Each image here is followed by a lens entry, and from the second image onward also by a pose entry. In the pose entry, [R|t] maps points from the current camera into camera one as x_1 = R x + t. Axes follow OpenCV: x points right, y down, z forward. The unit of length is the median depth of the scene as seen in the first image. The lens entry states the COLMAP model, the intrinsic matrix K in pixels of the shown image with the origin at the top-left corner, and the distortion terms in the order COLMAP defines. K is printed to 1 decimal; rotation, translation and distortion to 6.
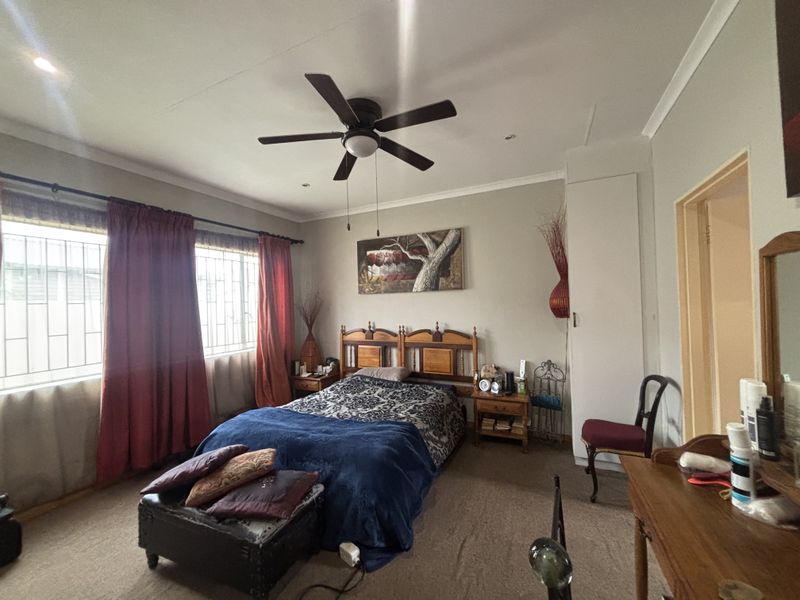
lens RADIAL K [[321.5, 0, 400.0], [0, 321.5, 300.0], [0, 0, 1]] dist [0.003037, -0.003198]
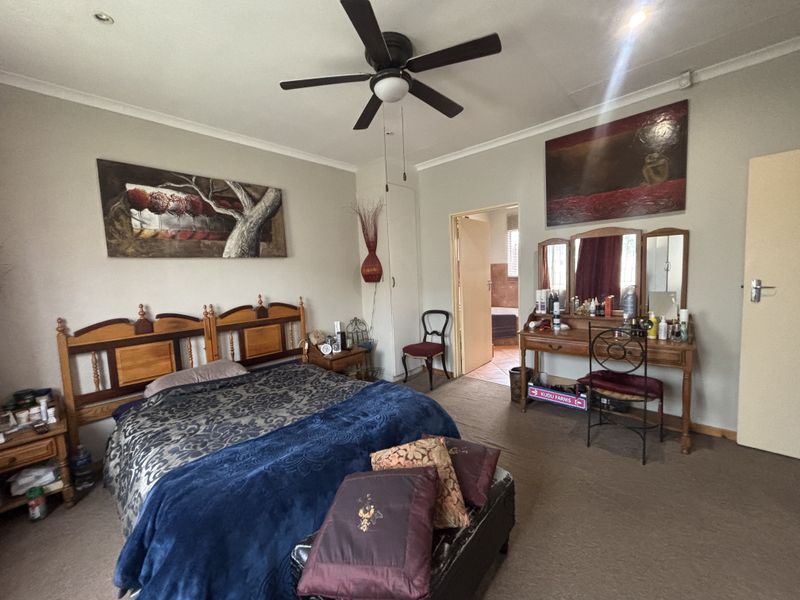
lens RADIAL K [[321.5, 0, 400.0], [0, 321.5, 300.0], [0, 0, 1]] dist [0.003037, -0.003198]
pose [[0.295627, -0.066926, 0.952956, -0.569032], [0.030432, 0.997696, 0.060627, 0.041113], [-0.954819, 0.011077, 0.296983, 0.394340]]
